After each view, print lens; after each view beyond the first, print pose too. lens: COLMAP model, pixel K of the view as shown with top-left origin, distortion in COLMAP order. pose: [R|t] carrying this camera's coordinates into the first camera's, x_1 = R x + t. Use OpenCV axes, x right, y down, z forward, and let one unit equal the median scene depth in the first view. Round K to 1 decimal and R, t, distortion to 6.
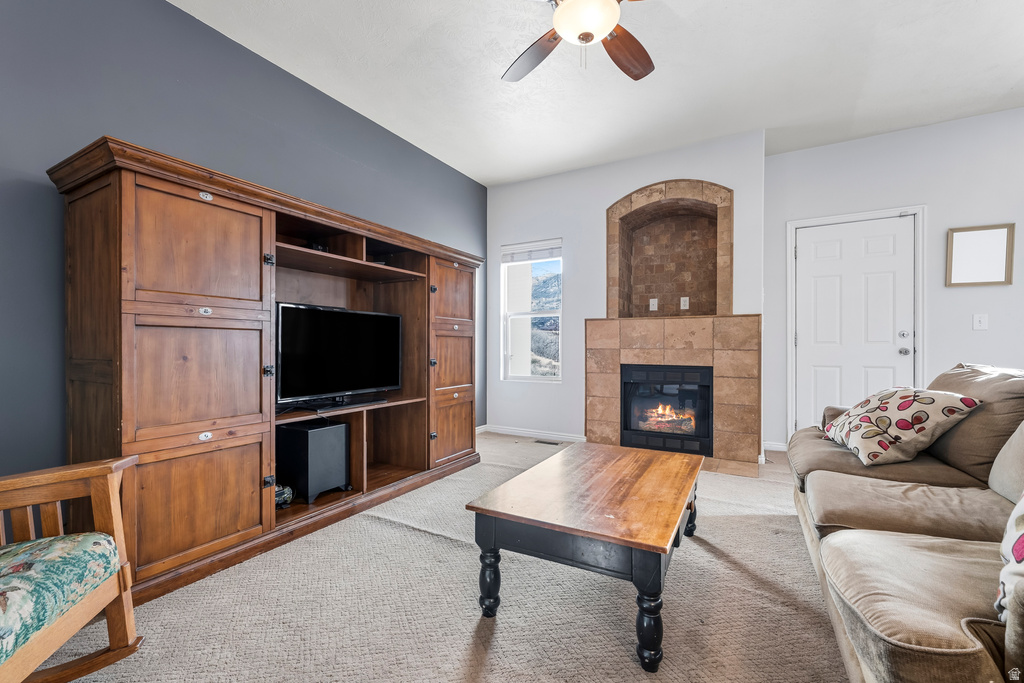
lens RADIAL K [[424.4, 0, 509.1], [0, 424.4, 343.8], [0, 0, 1]] dist [-0.000433, 0.000170]
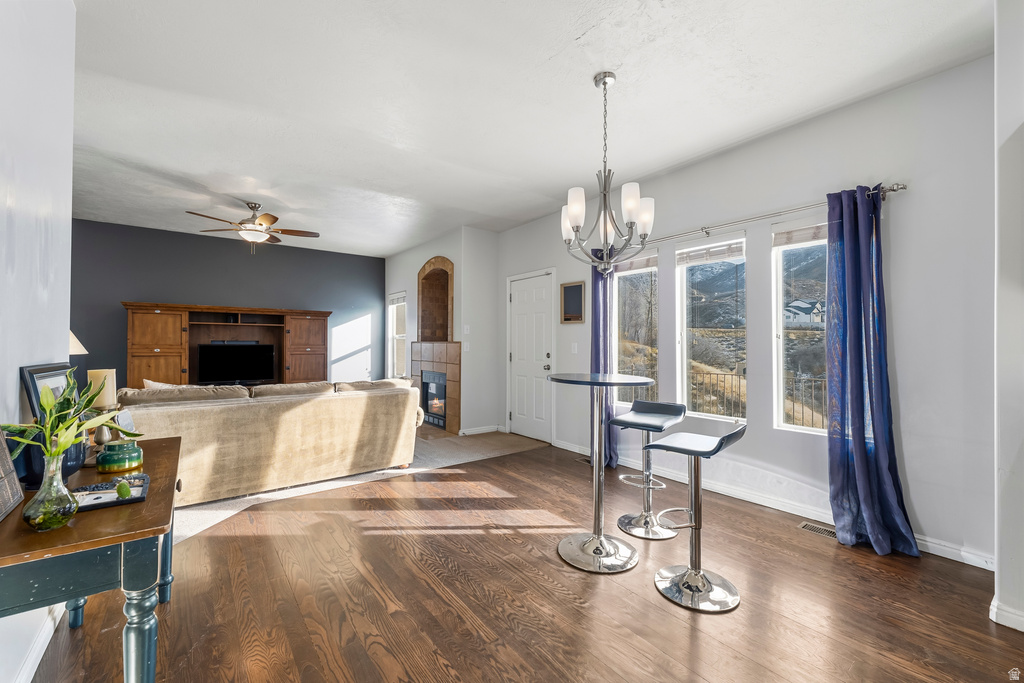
lens RADIAL K [[424.4, 0, 516.4], [0, 424.4, 336.5], [0, 0, 1]] dist [-0.000433, 0.000170]
pose [[0.922315, -0.006560, -0.386384, 2.249404], [0.000478, 0.999875, -0.015835, -0.103003], [0.386439, 0.014420, 0.922202, -0.623337]]
